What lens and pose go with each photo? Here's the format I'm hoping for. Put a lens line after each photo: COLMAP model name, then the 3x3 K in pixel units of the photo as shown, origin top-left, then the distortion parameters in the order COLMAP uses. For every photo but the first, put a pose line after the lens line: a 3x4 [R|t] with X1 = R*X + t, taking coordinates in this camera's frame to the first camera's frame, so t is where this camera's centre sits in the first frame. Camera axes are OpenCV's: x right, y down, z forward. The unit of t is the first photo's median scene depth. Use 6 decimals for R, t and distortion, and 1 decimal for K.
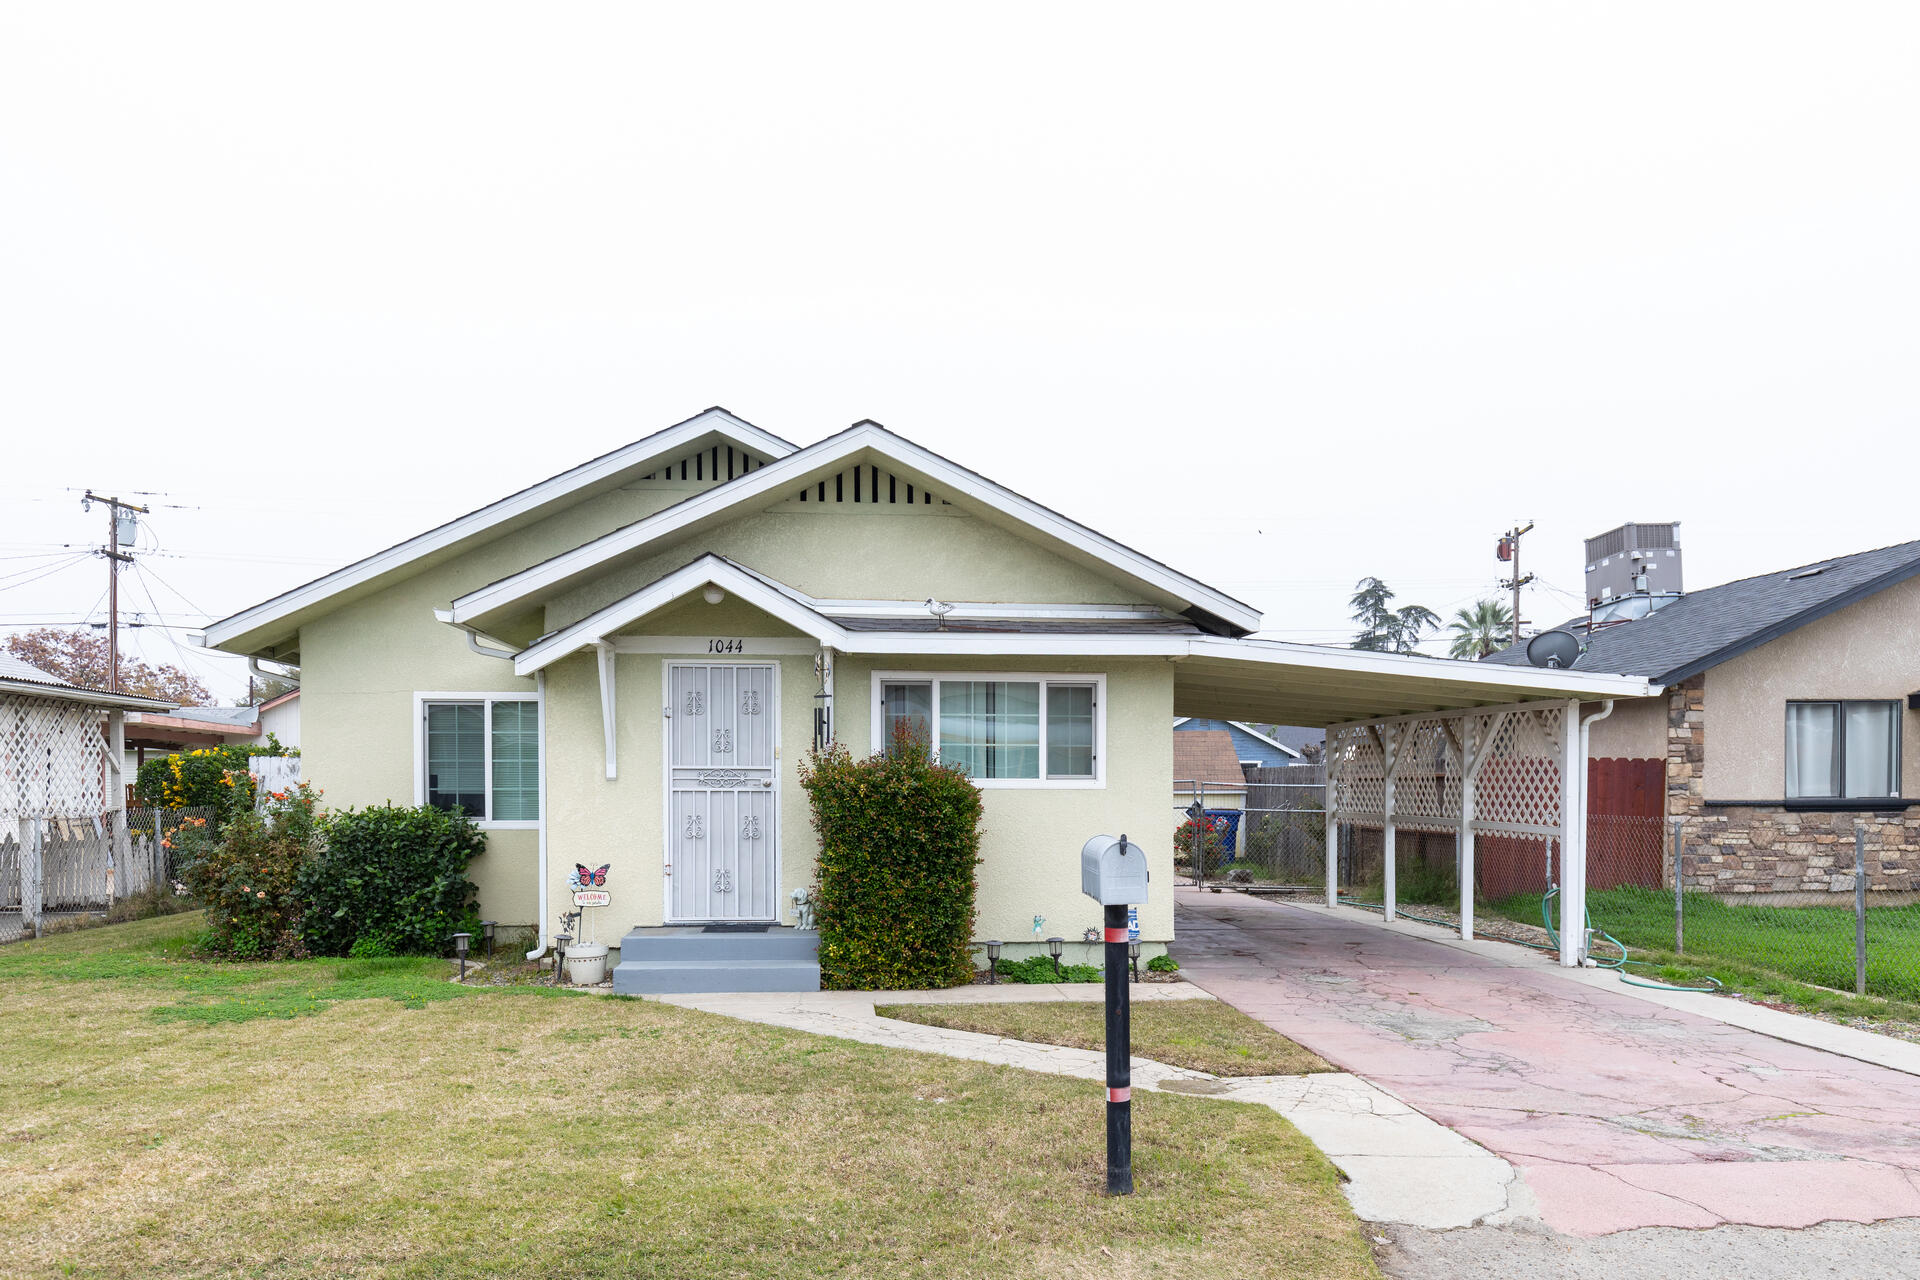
lens RADIAL K [[1279.5, 0, 966.2], [0, 1279.5, 807.1], [0, 0, 1]] dist [-0.006921, -0.002233]
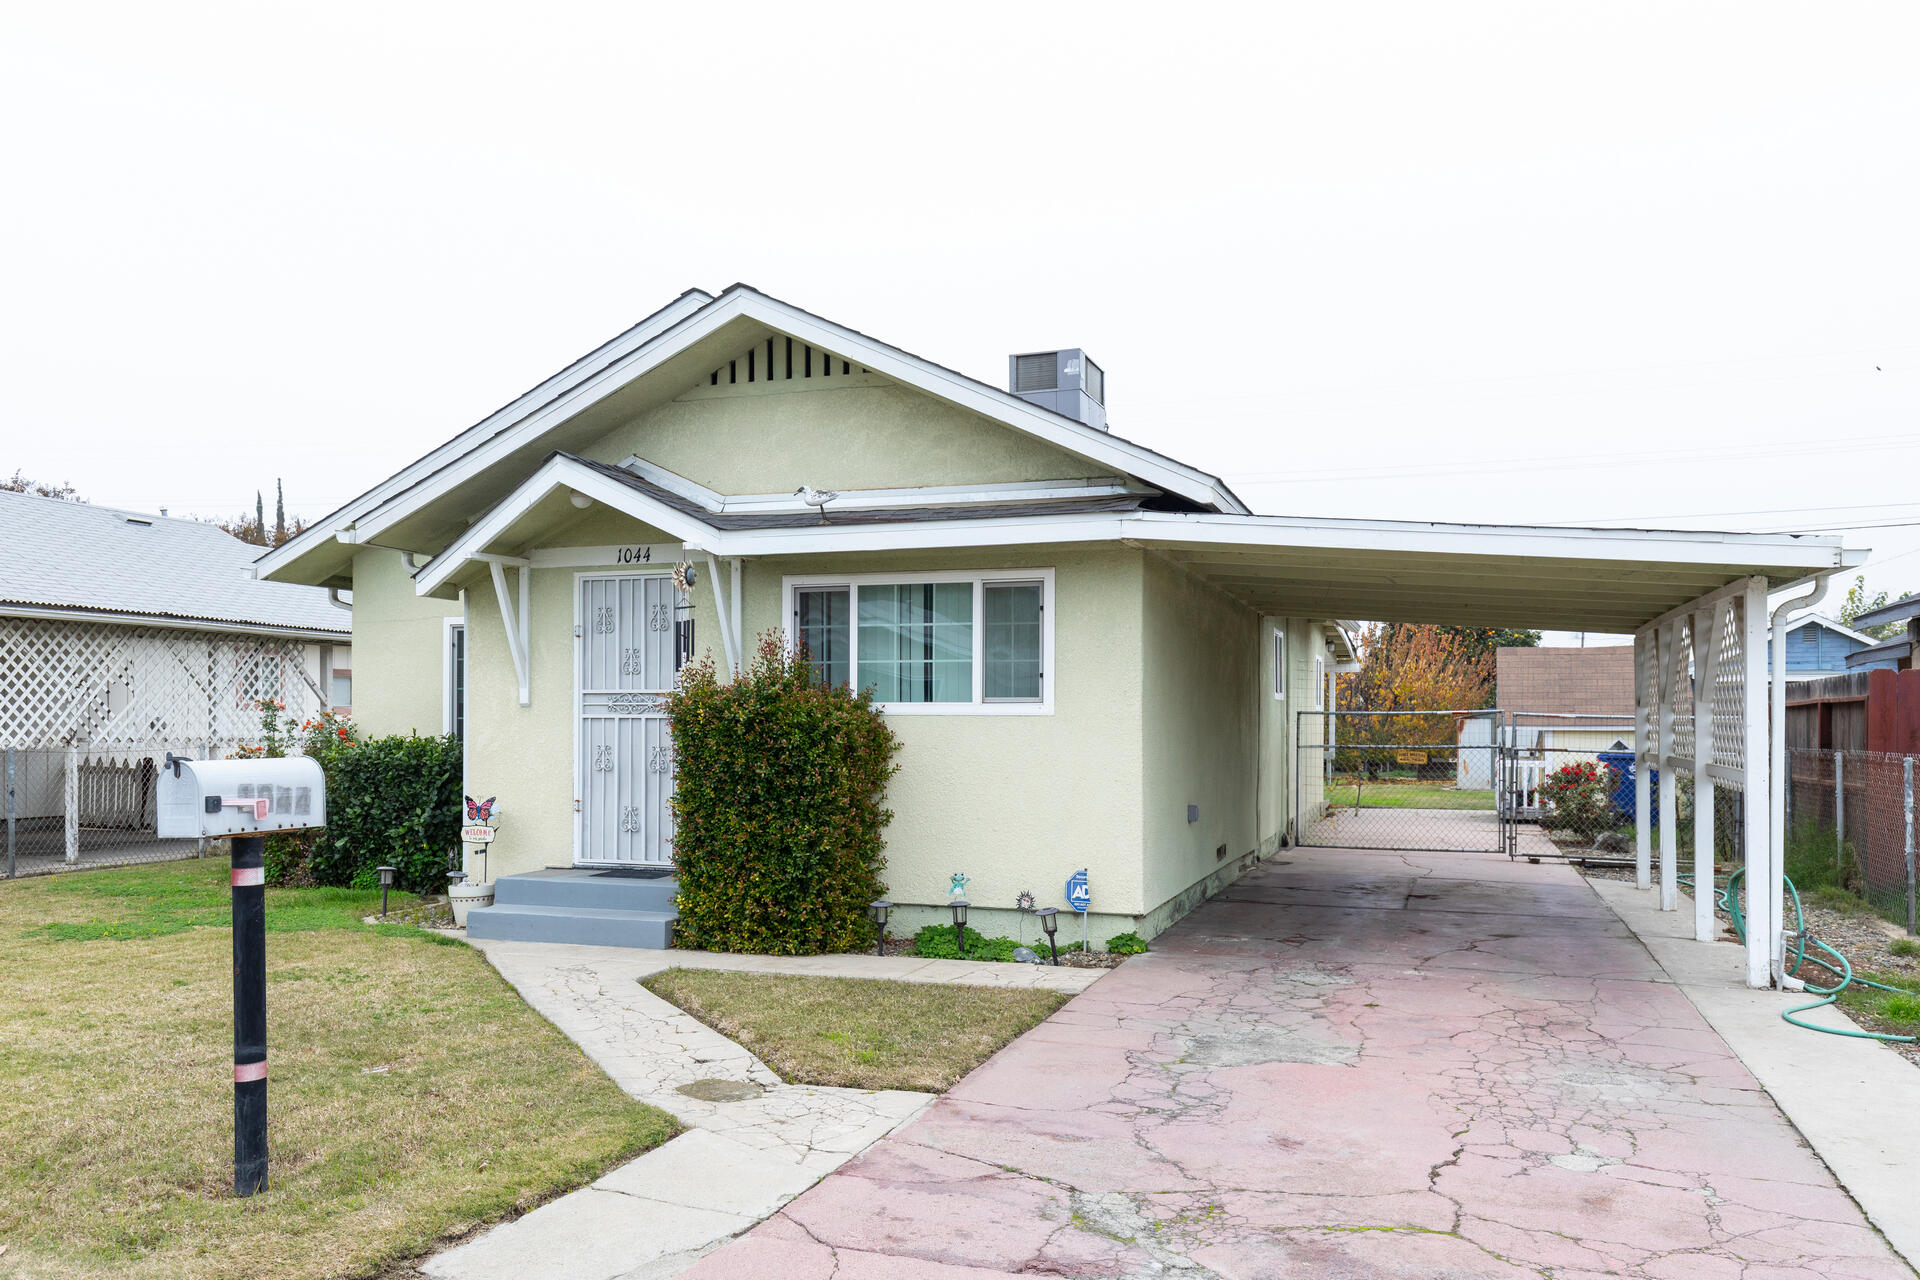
lens RADIAL K [[1491.9, 0, 954.1], [0, 1491.9, 713.6], [0, 0, 1]] dist [-0.007723, -0.001895]
pose [[0.913815, -0.002471, -0.406124, 0.434837], [-0.007695, 0.999697, -0.023397, 0.006757], [0.406059, 0.024506, 0.913518, 0.145856]]
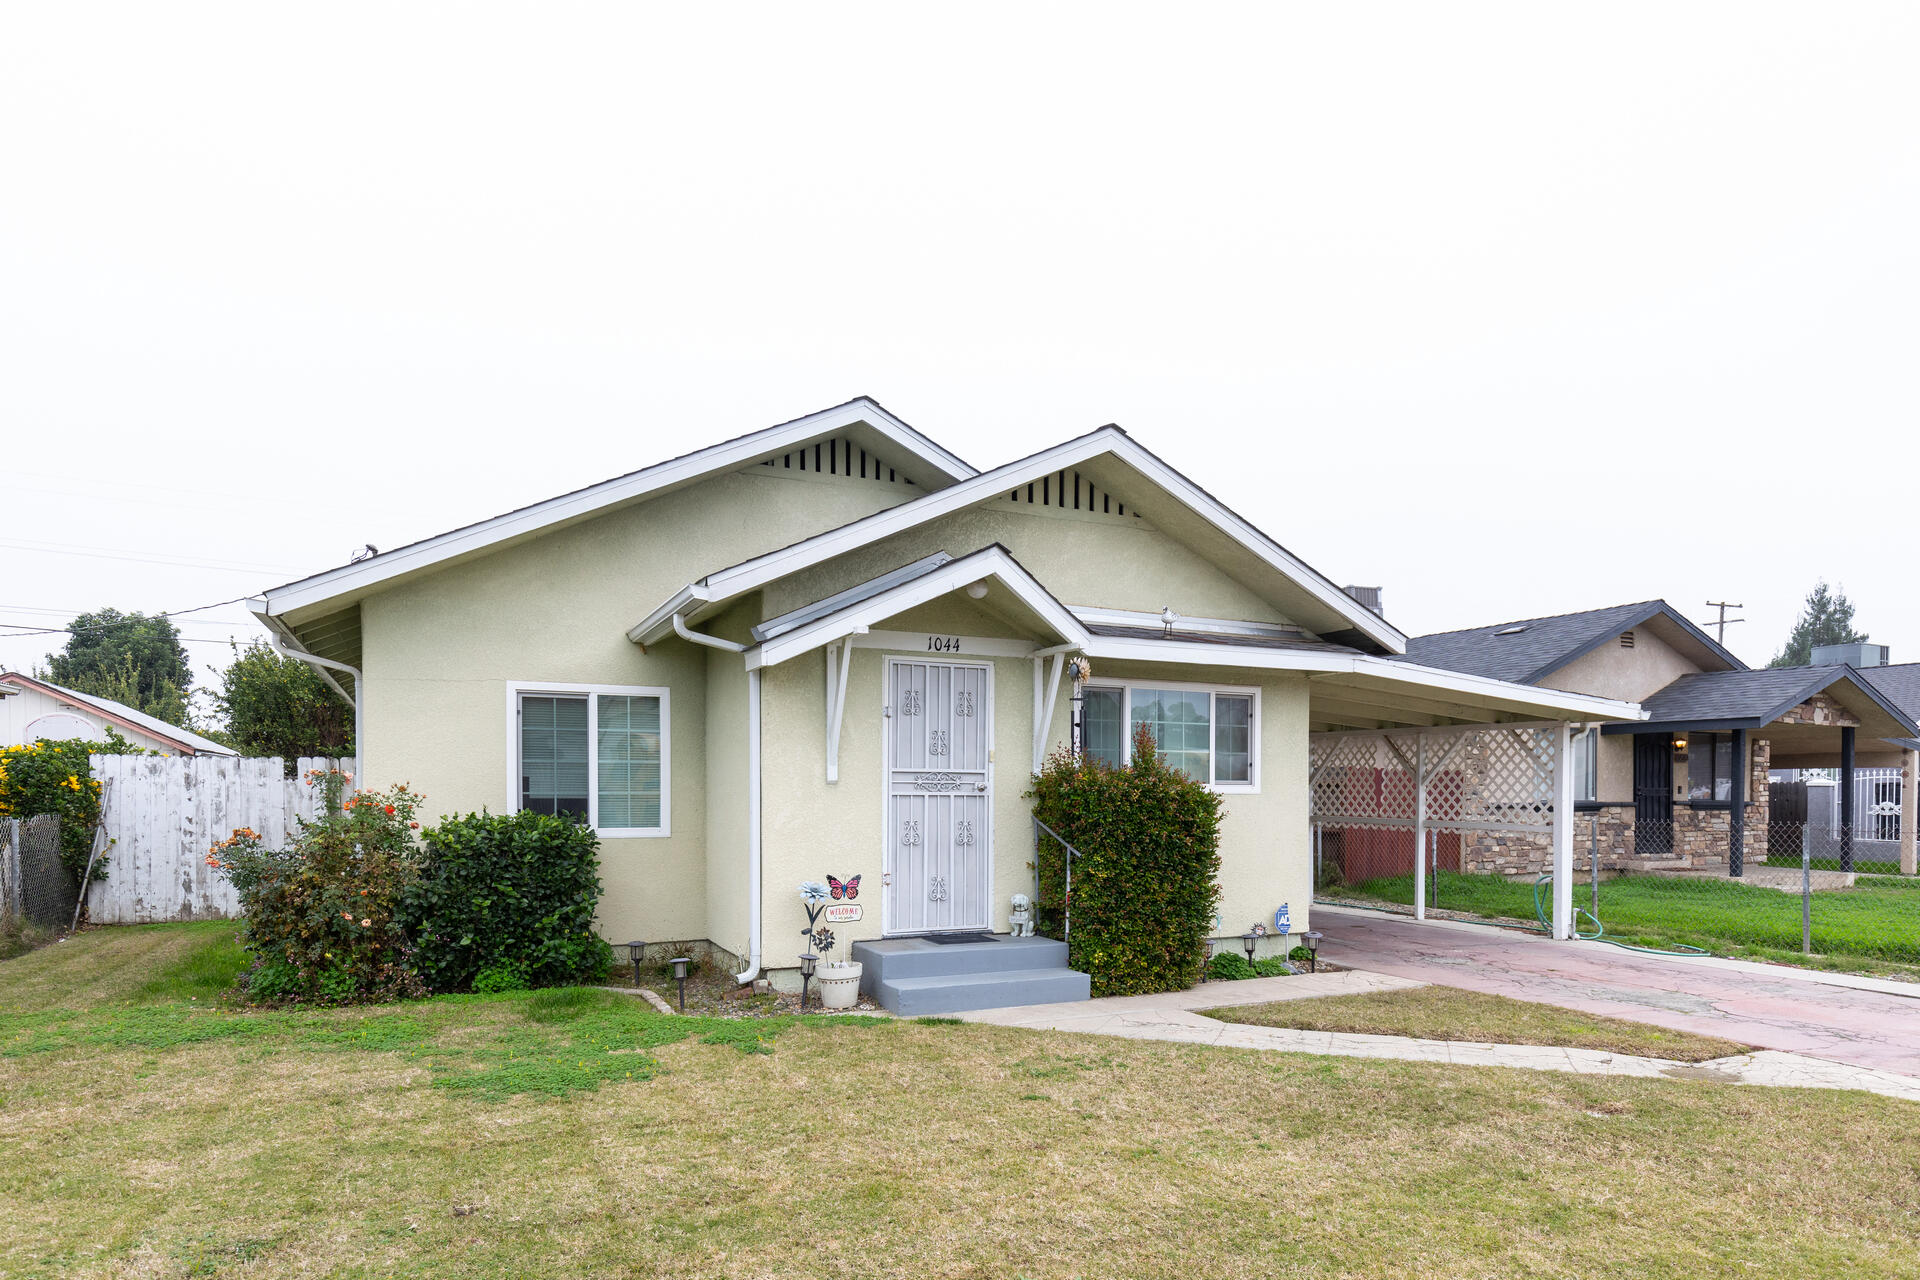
lens RADIAL K [[1092.0, 0, 955.9], [0, 1092.0, 800.8], [0, 0, 1]] dist [0.003161, 0.000136]
pose [[0.941155, -0.000799, 0.337976, -0.455230], [0.003417, 0.999969, -0.007151, -0.002642], [-0.337959, 0.007885, 0.941128, 0.226873]]
